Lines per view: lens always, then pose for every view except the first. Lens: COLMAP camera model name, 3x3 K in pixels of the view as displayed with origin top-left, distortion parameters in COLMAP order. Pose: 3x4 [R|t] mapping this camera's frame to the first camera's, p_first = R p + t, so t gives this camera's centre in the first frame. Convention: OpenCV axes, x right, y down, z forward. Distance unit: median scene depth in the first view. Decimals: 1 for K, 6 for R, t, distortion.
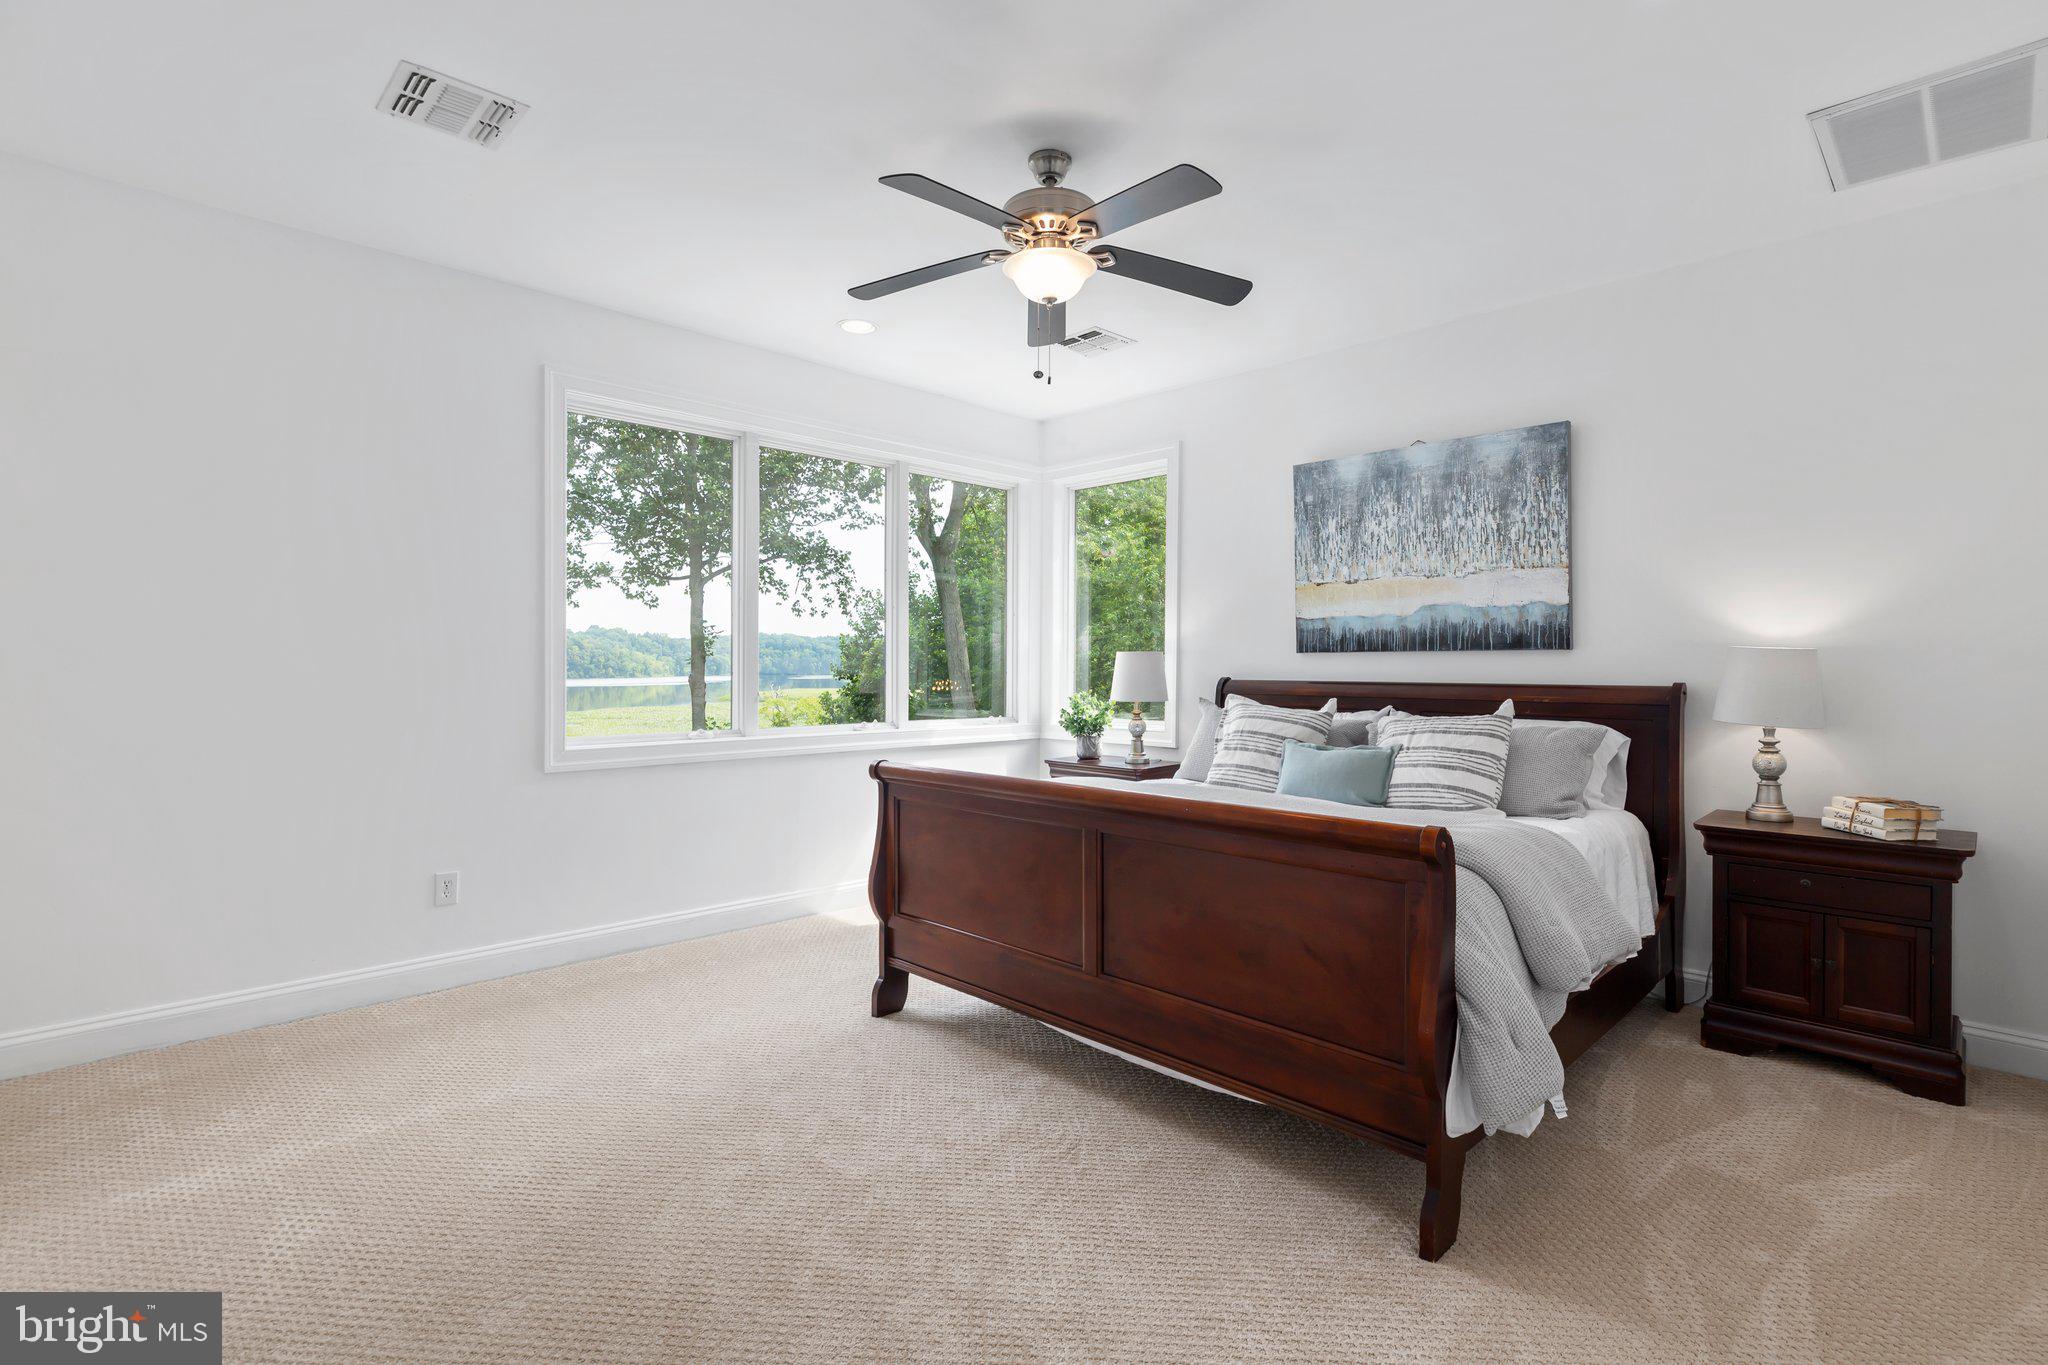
lens RADIAL K [[988.6, 0, 1037.1], [0, 988.6, 670.5], [0, 0, 1]] dist [0.001430, 0.000063]
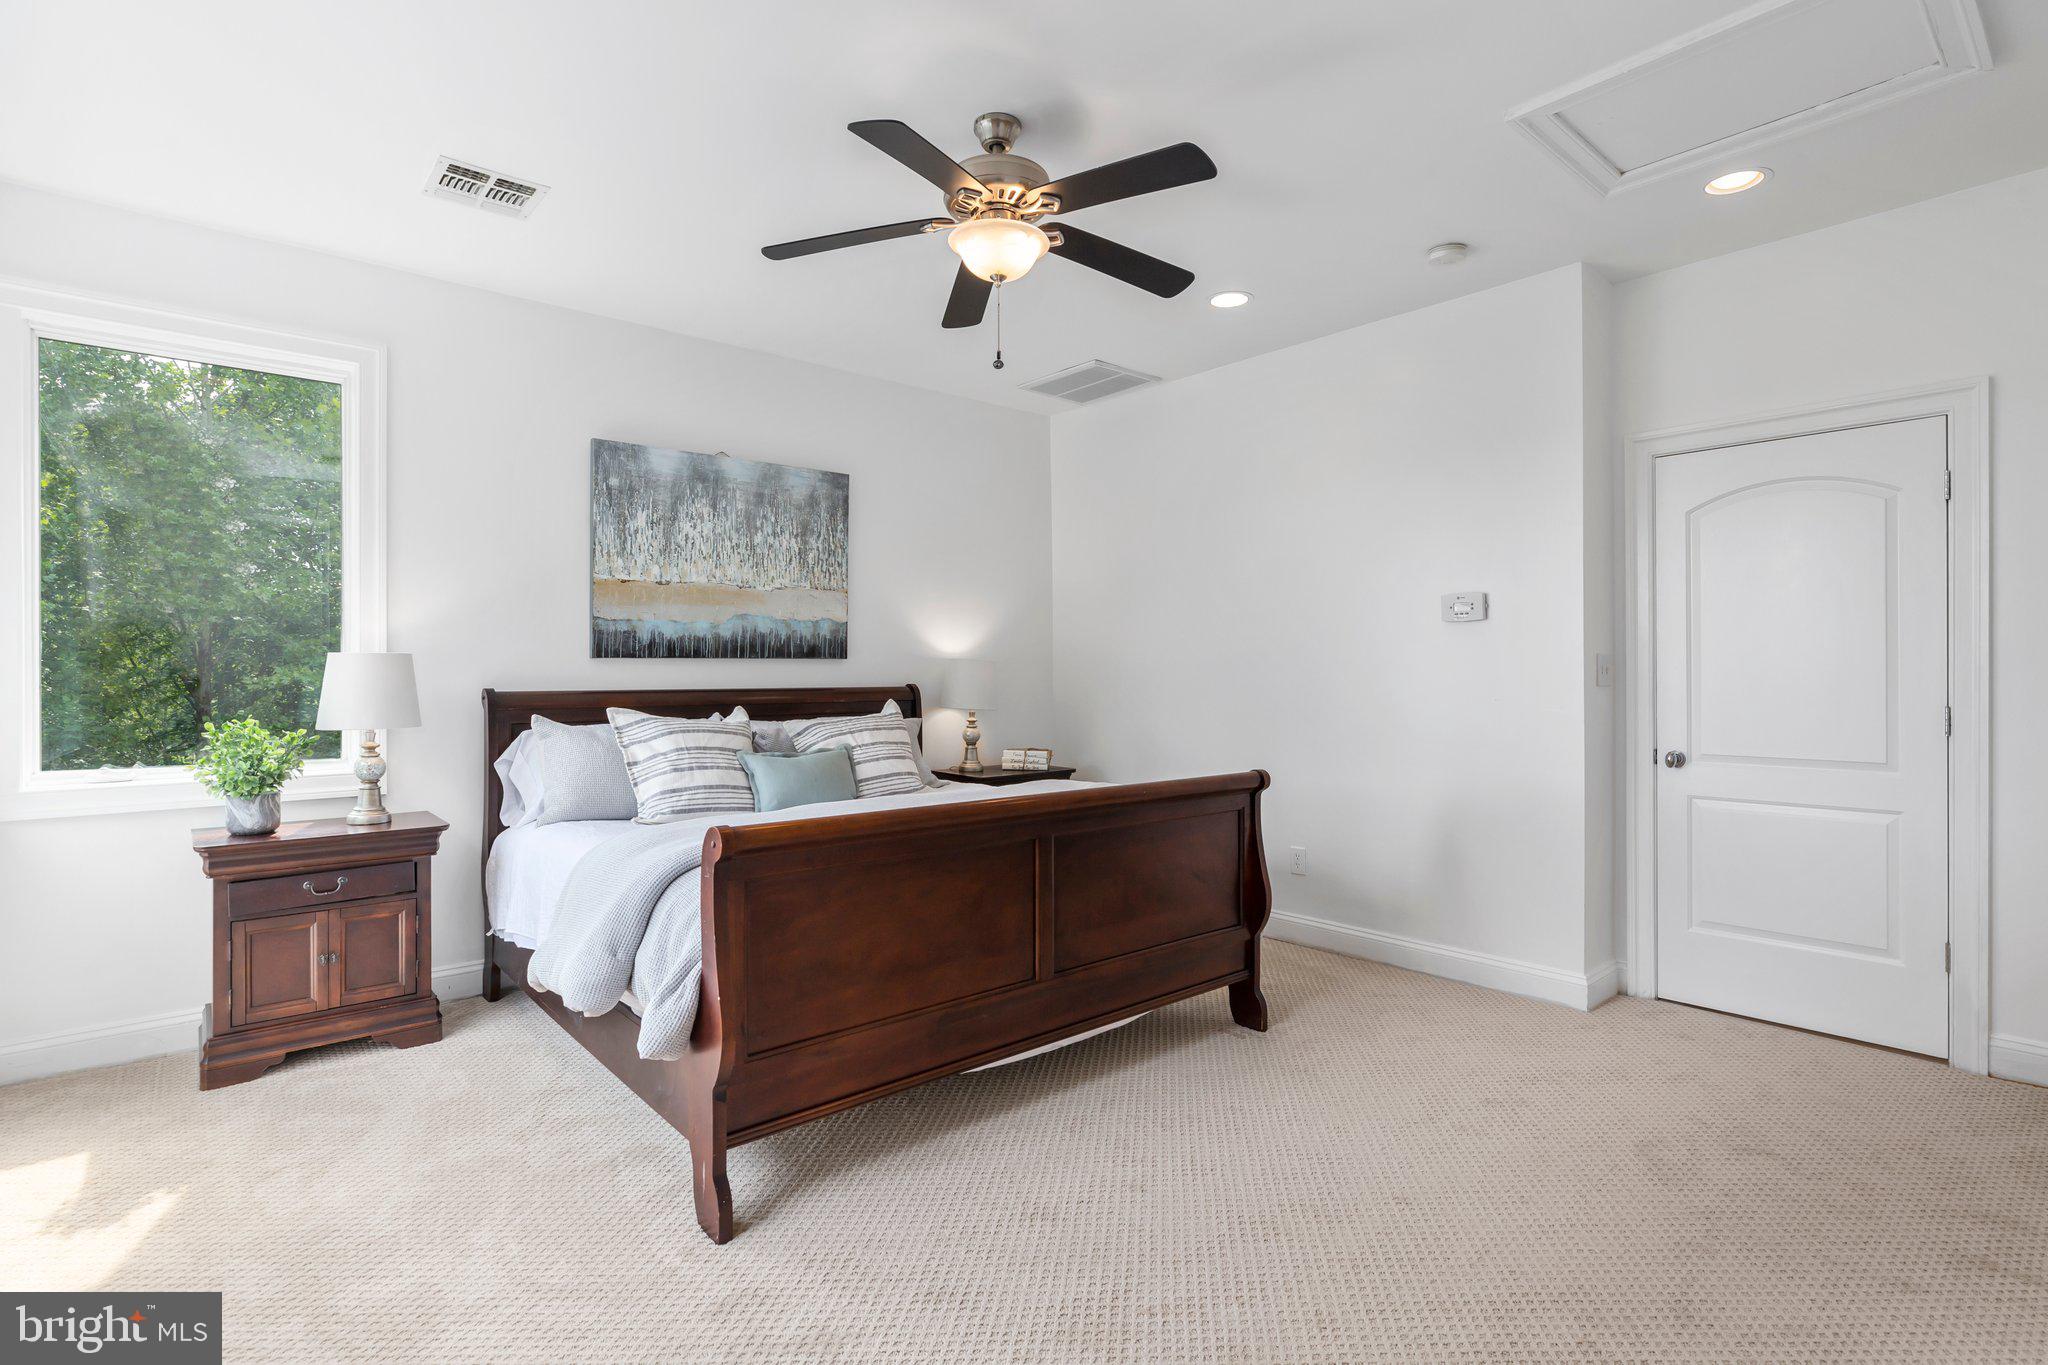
lens RADIAL K [[988.6, 0, 1037.0], [0, 988.6, 677.1], [0, 0, 1]] dist [0.001430, 0.000063]
pose [[0.067431, -0.007933, 0.997692, -0.622563], [0.007114, 0.999947, 0.007470, -0.005412], [-0.997699, 0.006594, 0.067484, 0.618010]]
